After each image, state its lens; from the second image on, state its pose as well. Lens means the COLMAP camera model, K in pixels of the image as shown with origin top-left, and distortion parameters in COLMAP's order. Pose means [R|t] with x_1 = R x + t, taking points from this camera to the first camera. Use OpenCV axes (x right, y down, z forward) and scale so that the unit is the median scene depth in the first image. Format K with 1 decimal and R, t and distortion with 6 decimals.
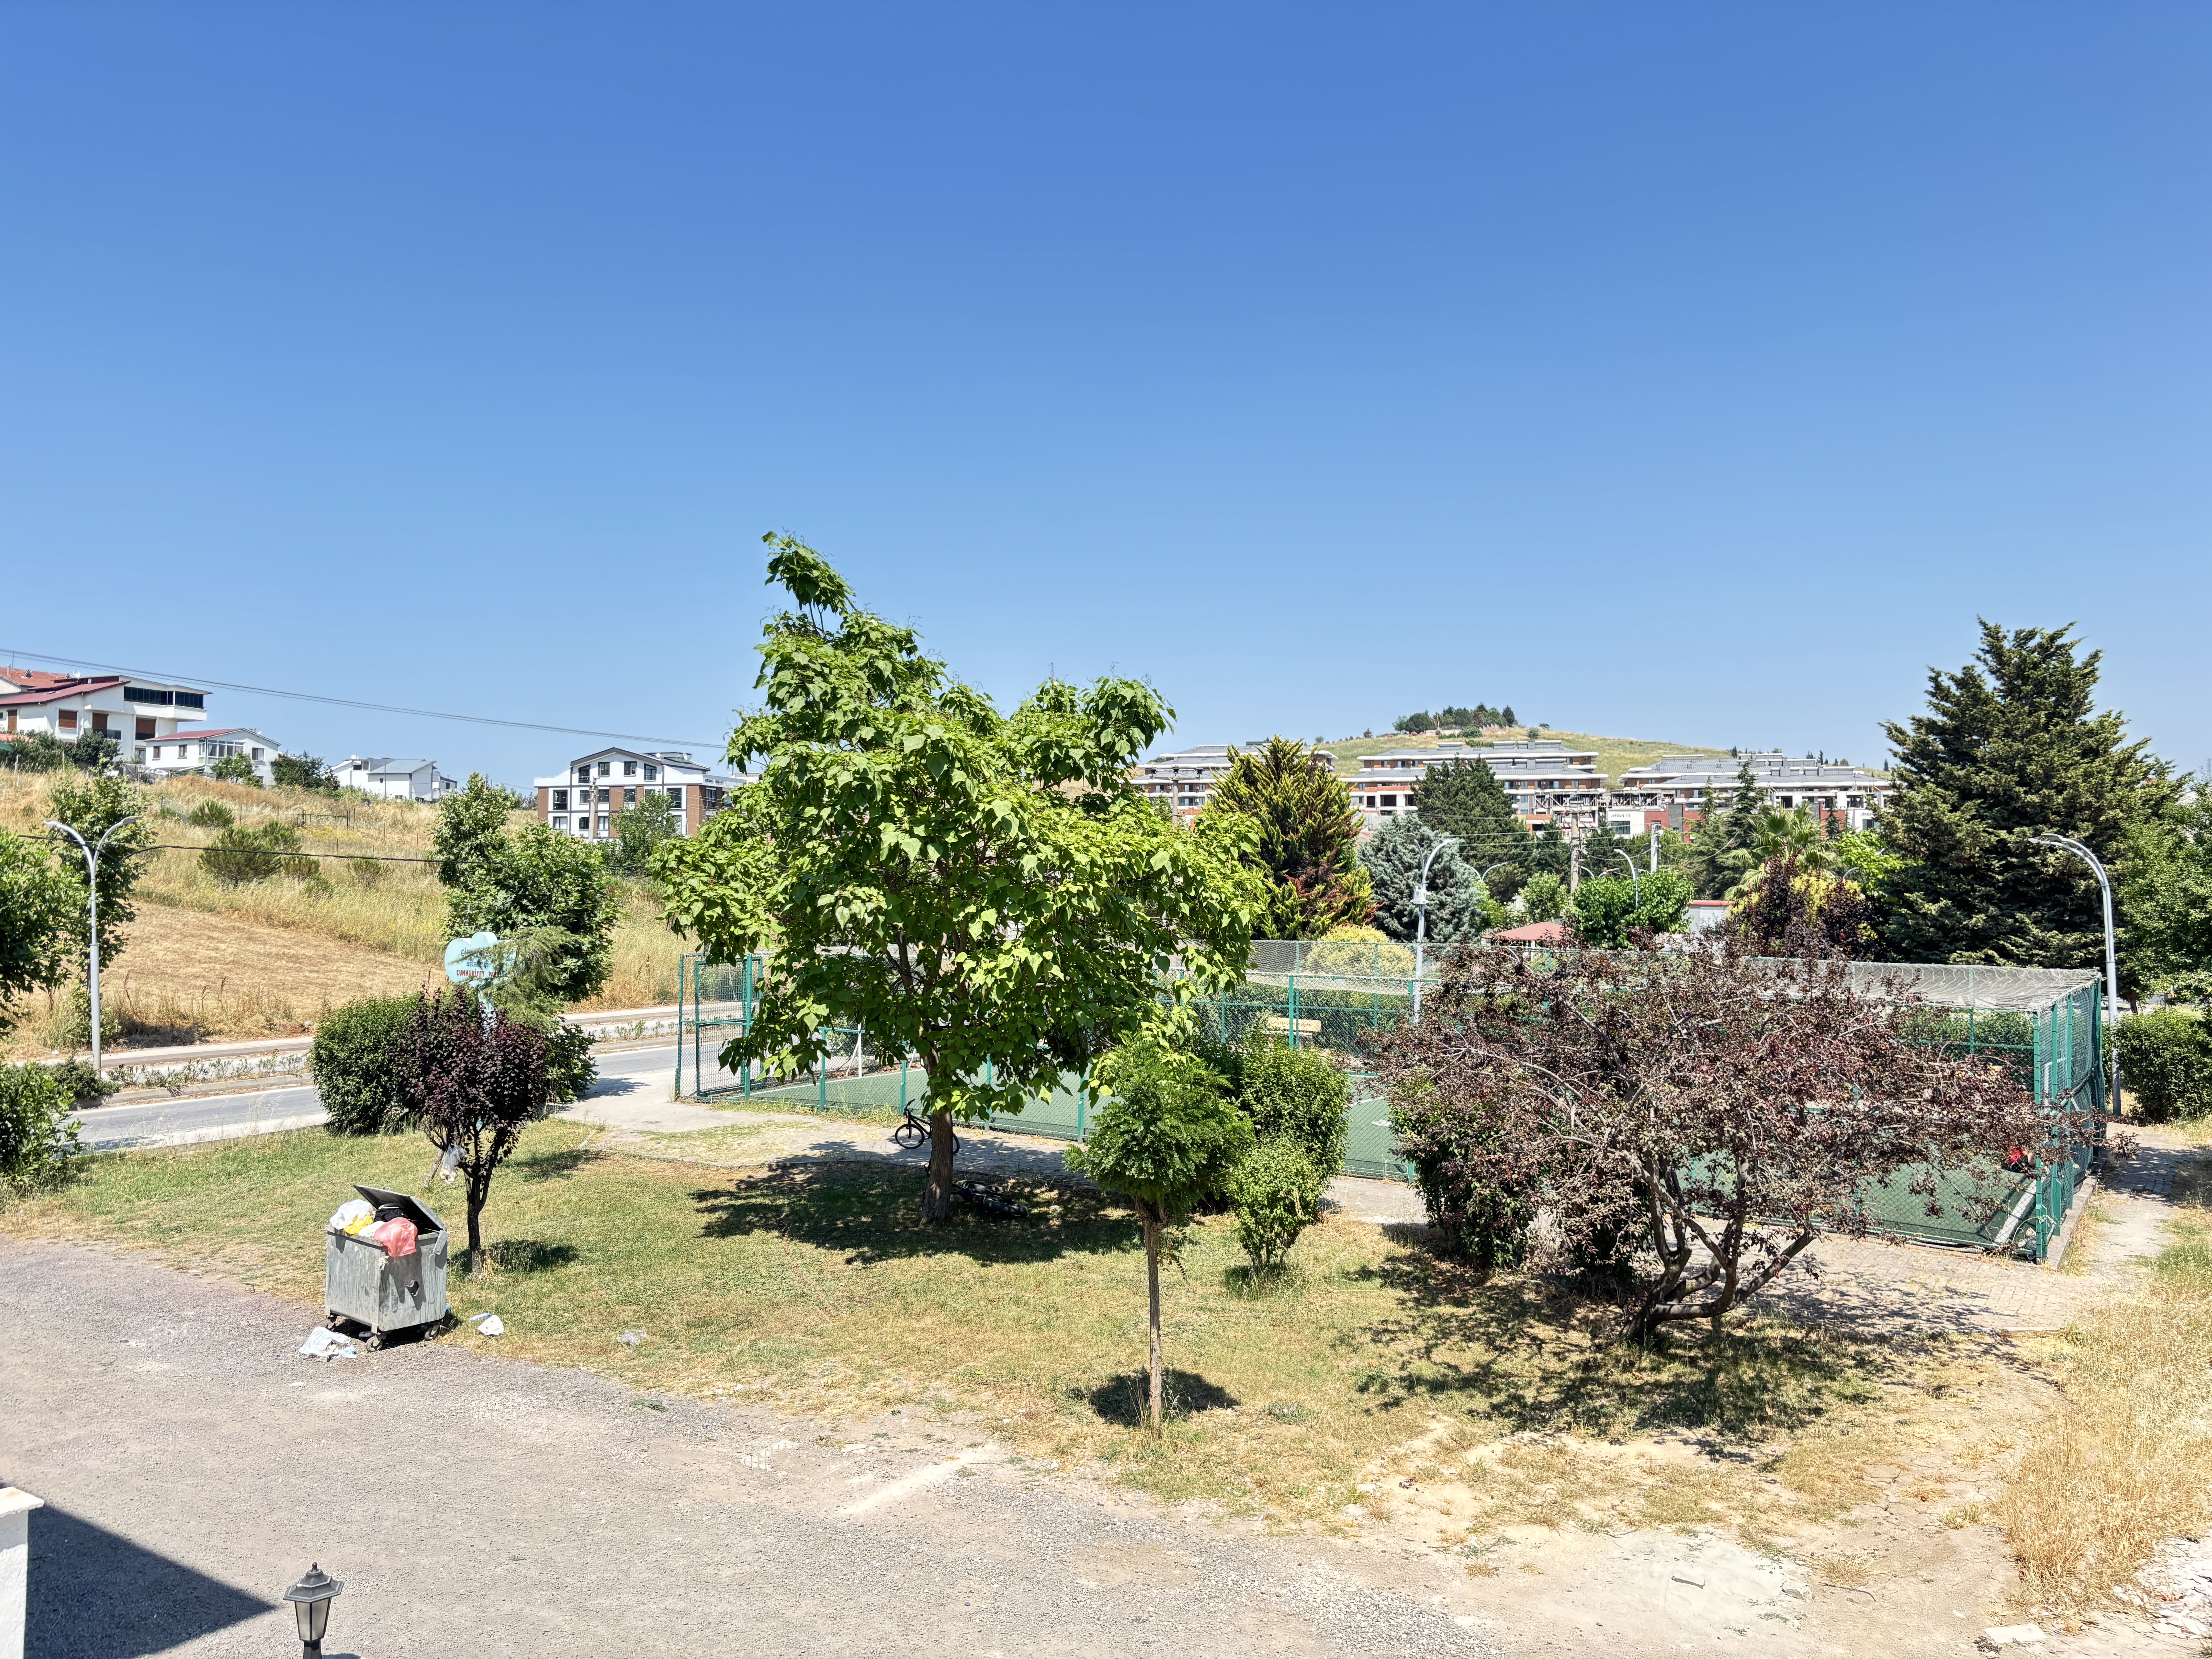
lens RADIAL K [[1677.5, 0, 1106.2], [0, 1677.5, 830.5], [0, 0, 1]] dist [0.003255, 0.001280]
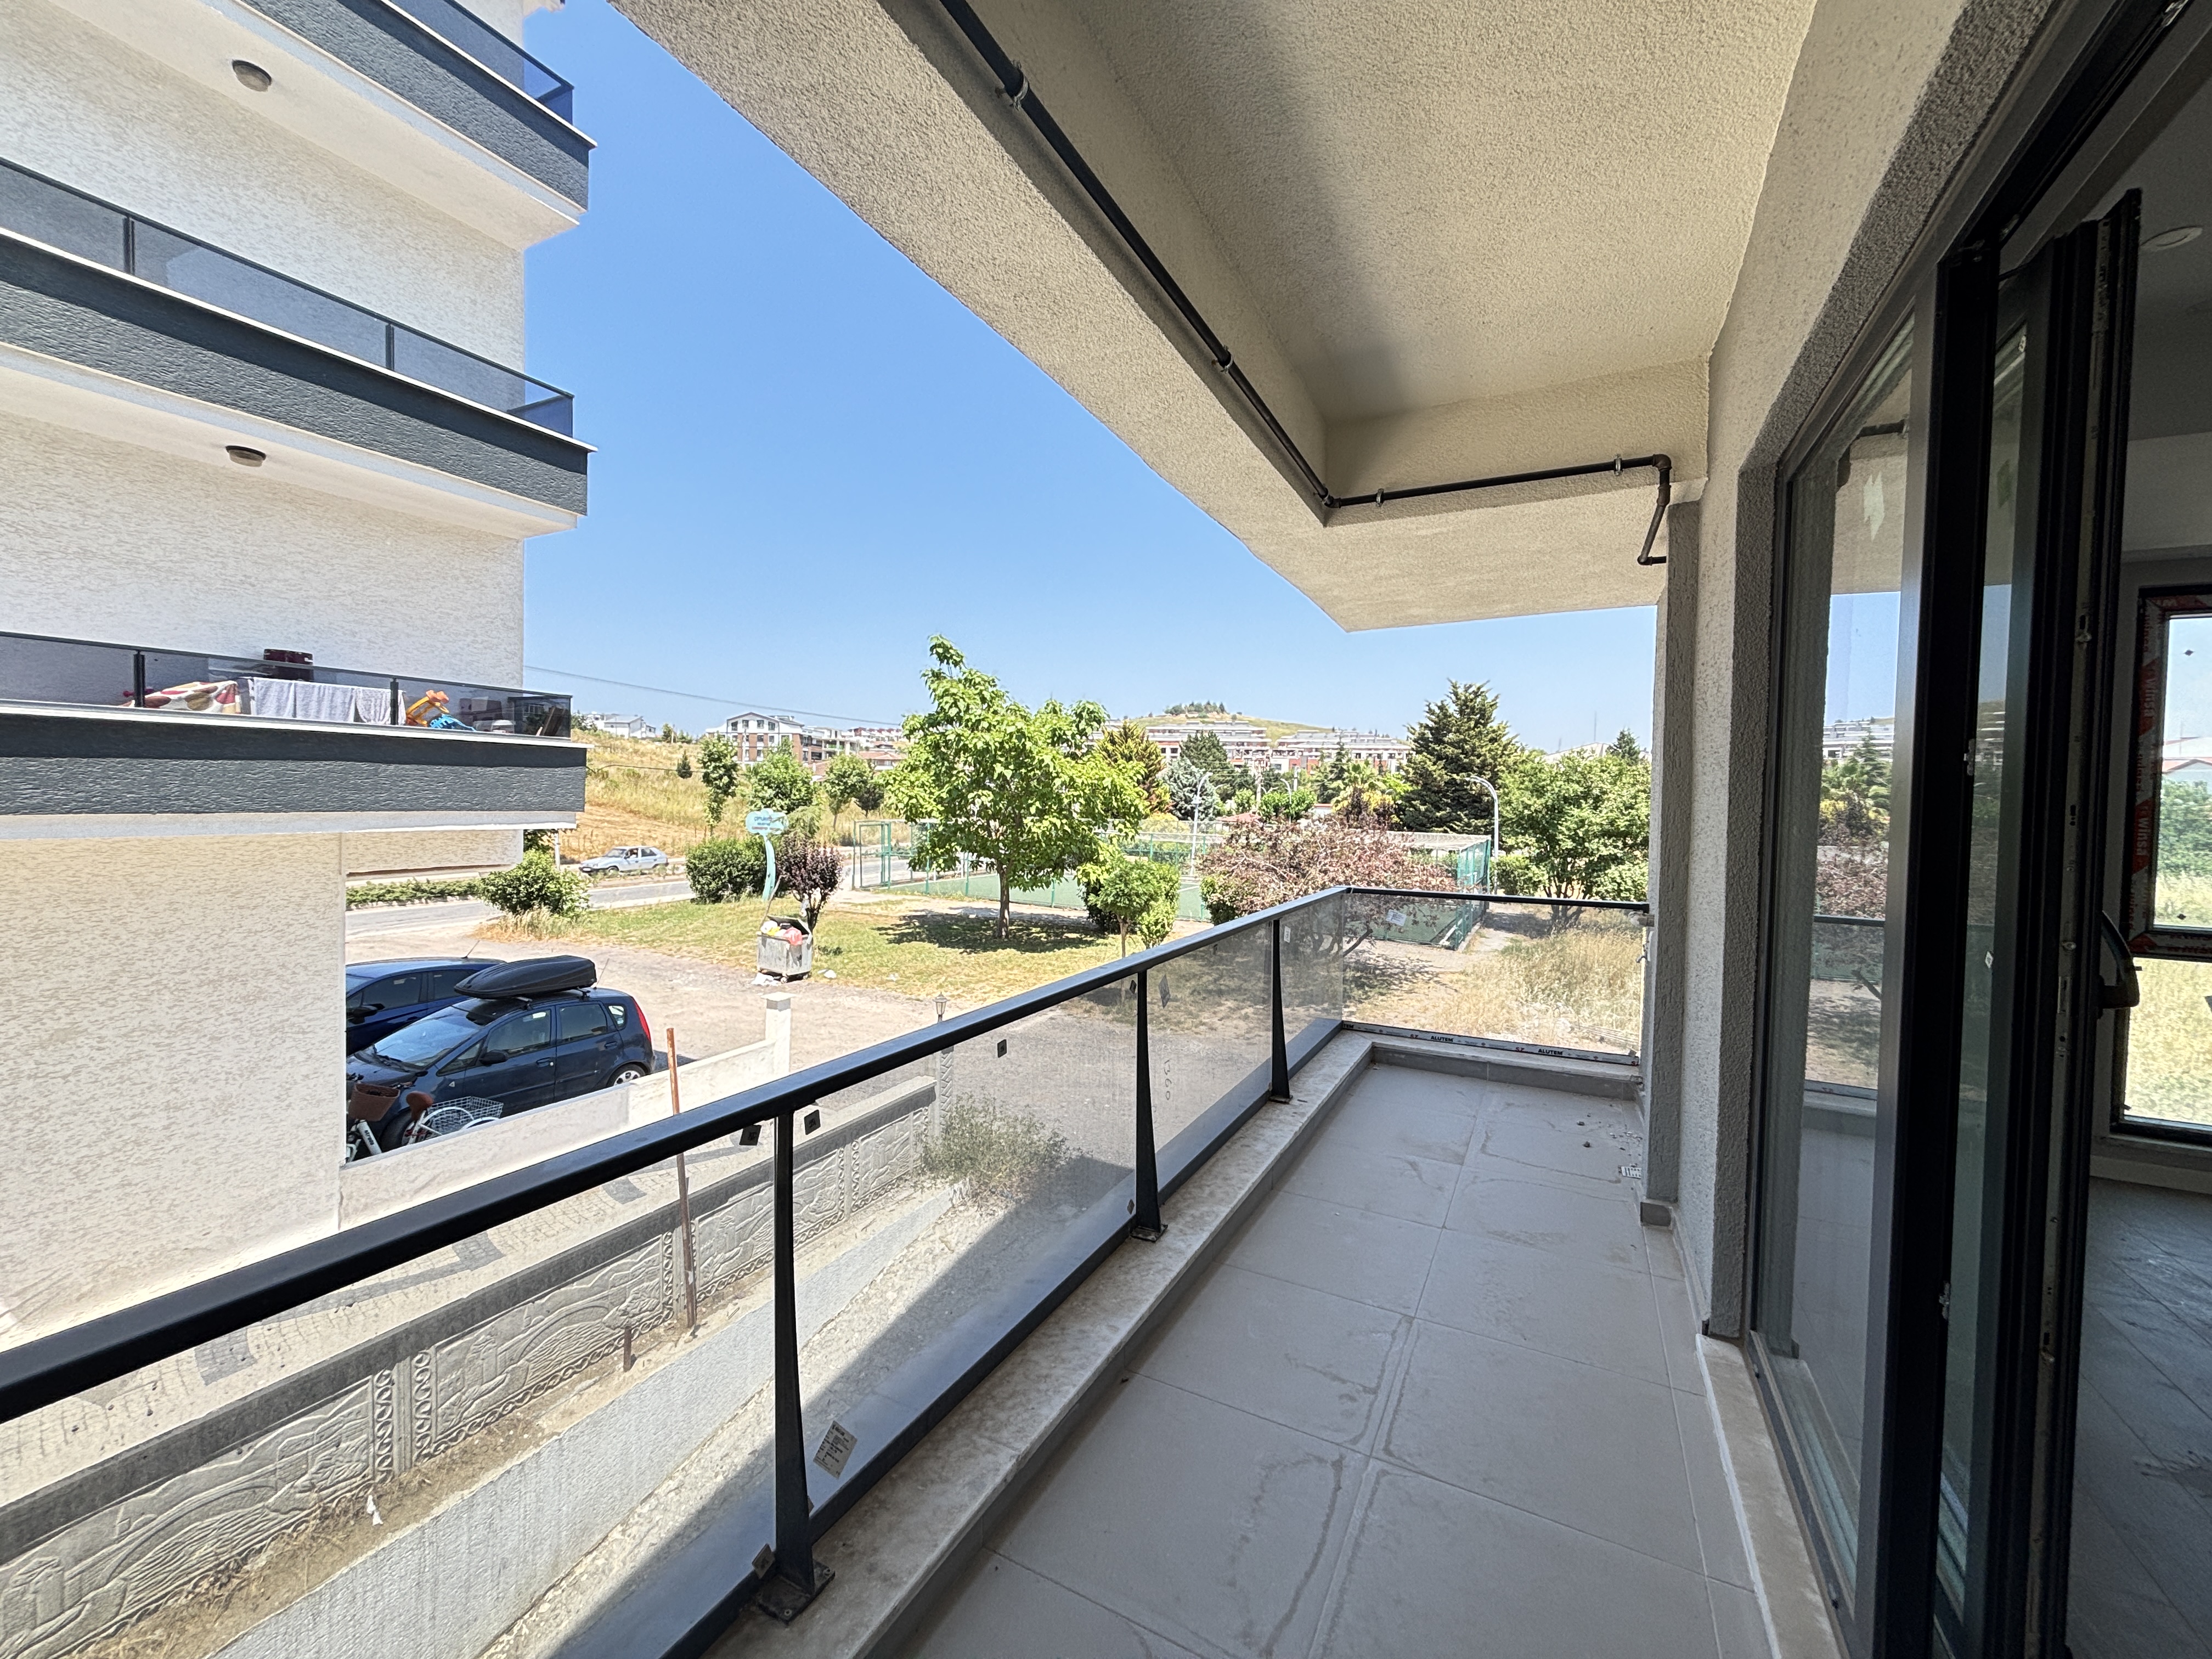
lens RADIAL K [[891.0, 0, 1111.6], [0, 891.0, 827.6], [0, 0, 1]] dist [0.000420, -0.000415]
pose [[0.992987, 0.012714, 0.117540, -0.064756], [-0.021118, 0.997286, 0.070536, -0.003690], [-0.116324, -0.072524, 0.990560, -0.141664]]
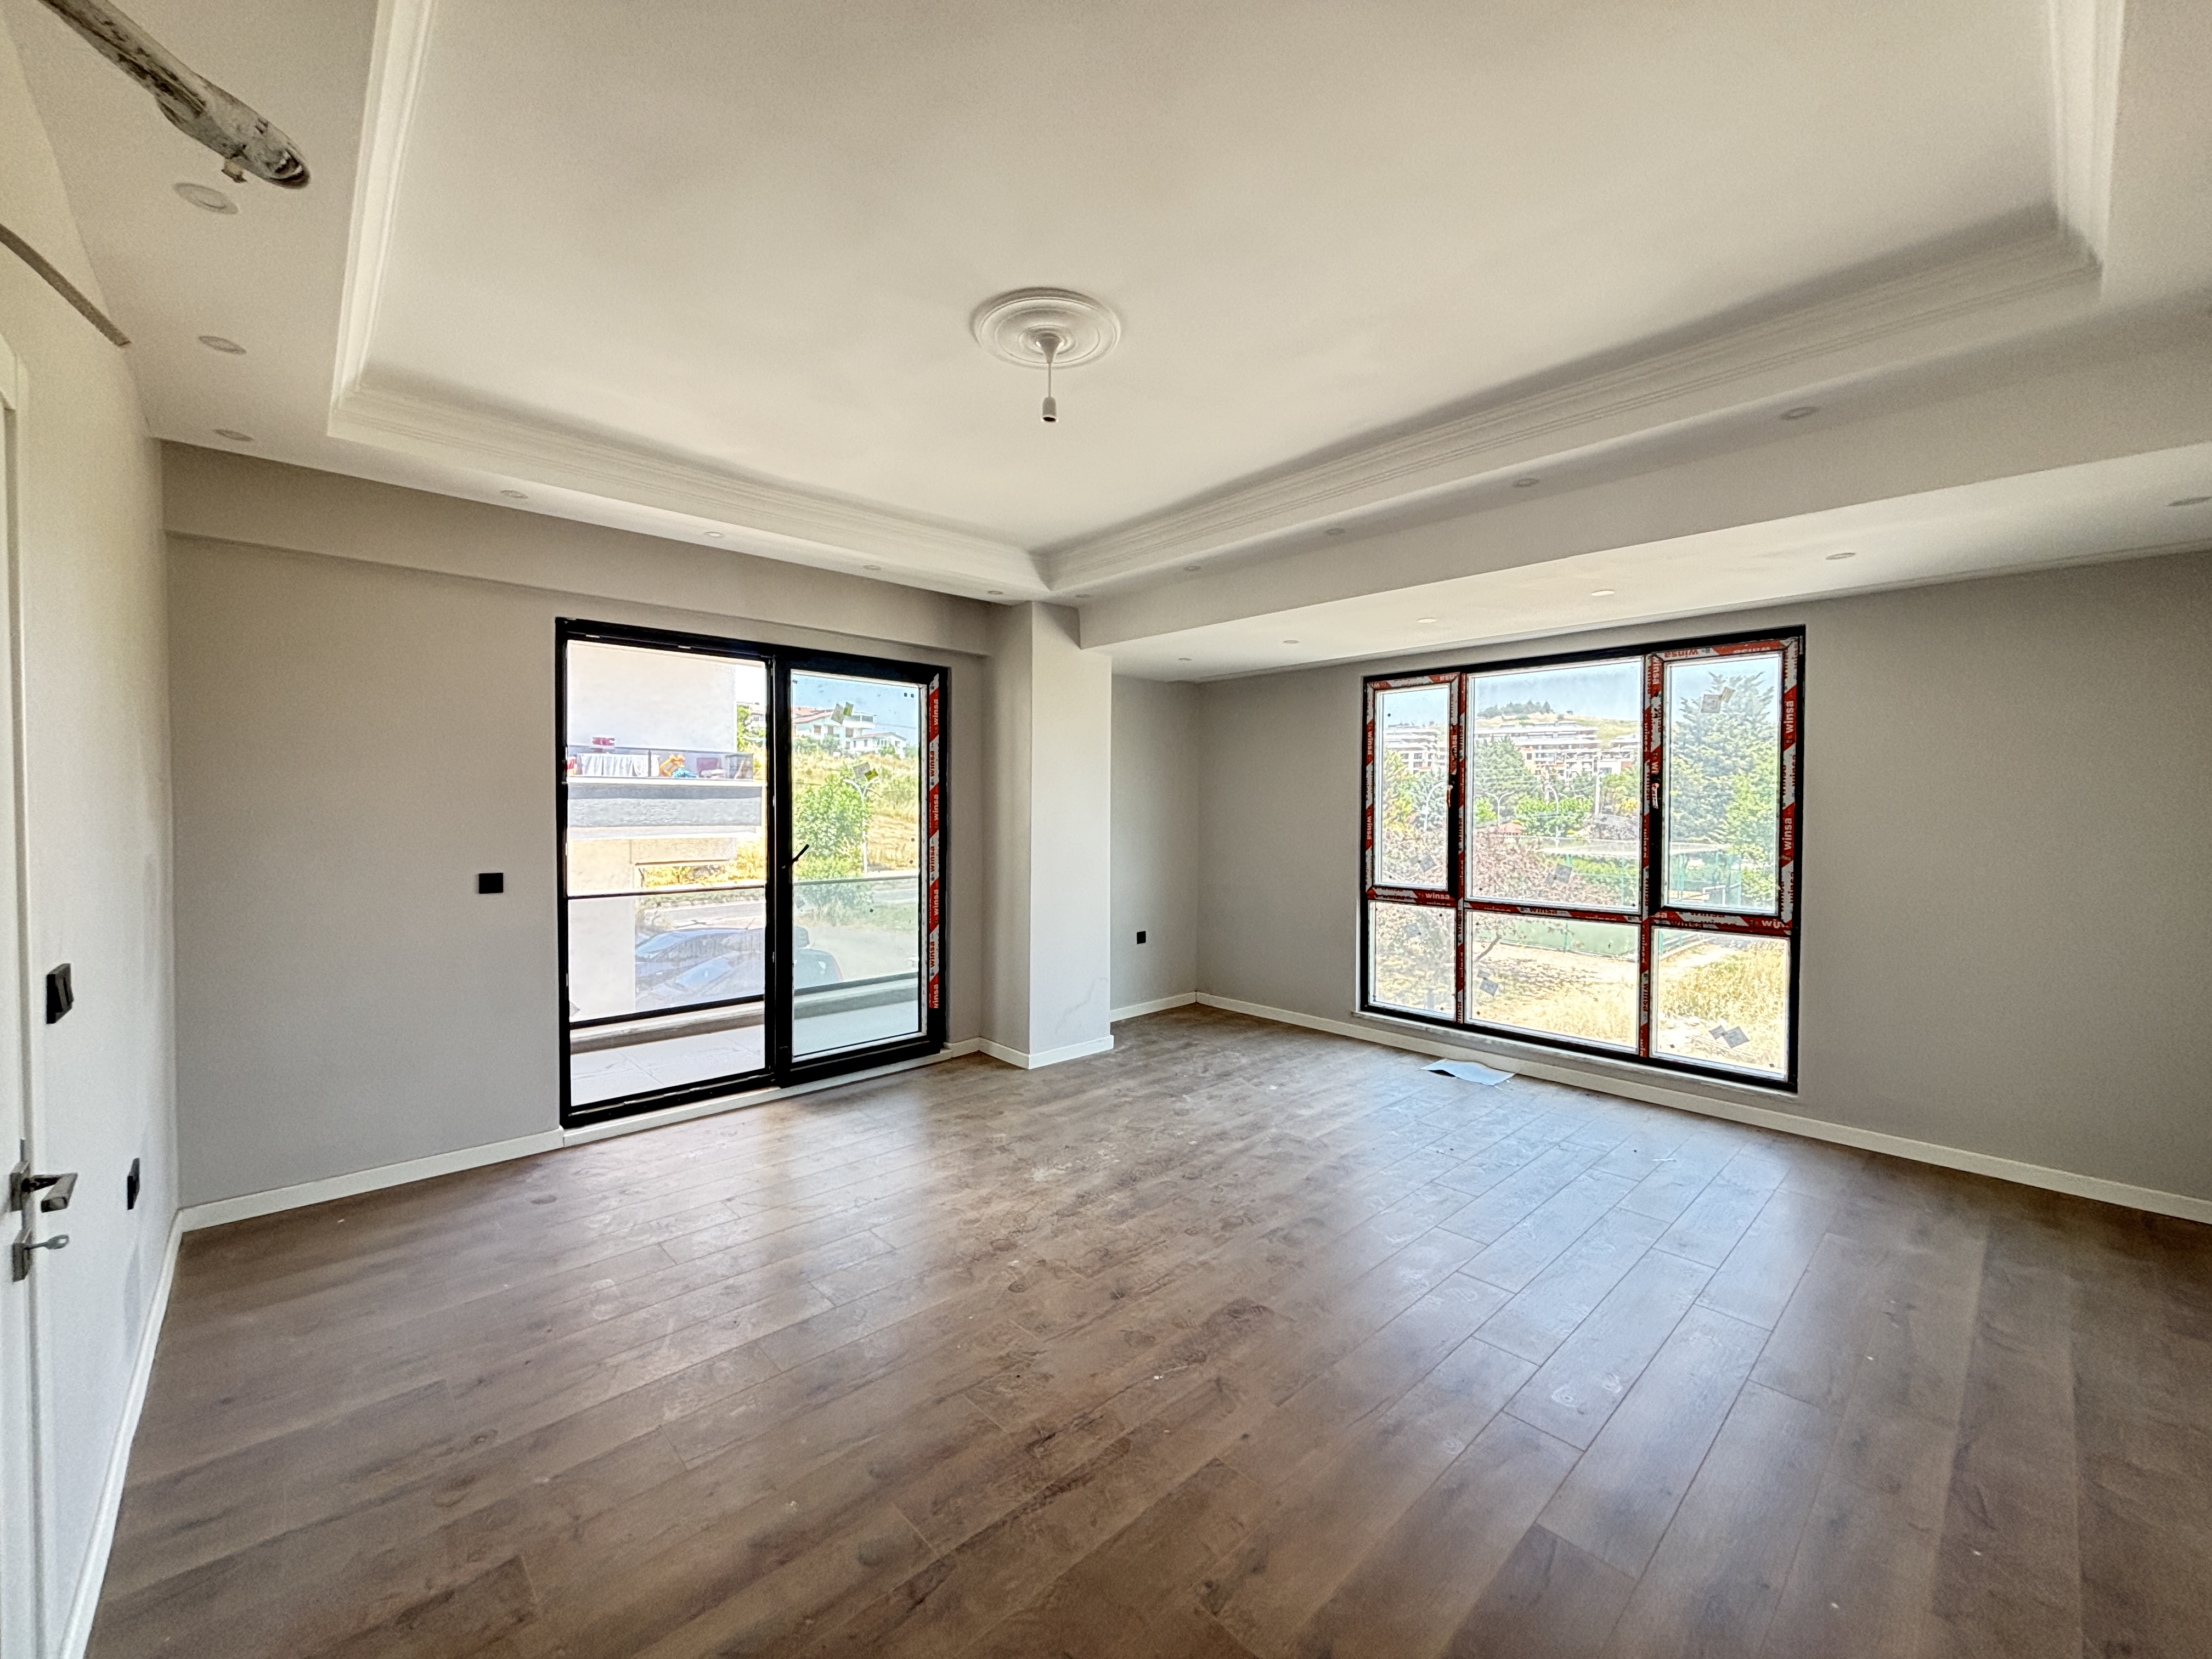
lens RADIAL K [[892.0, 0, 1112.9], [0, 892.0, 824.5], [0, 0, 1]] dist [-0.009824, 0.007760]
pose [[0.975541, 0.004204, -0.219776, 0.067543], [0.007940, 0.998491, 0.054345, -0.008597], [0.219672, -0.054761, 0.974036, -0.236197]]
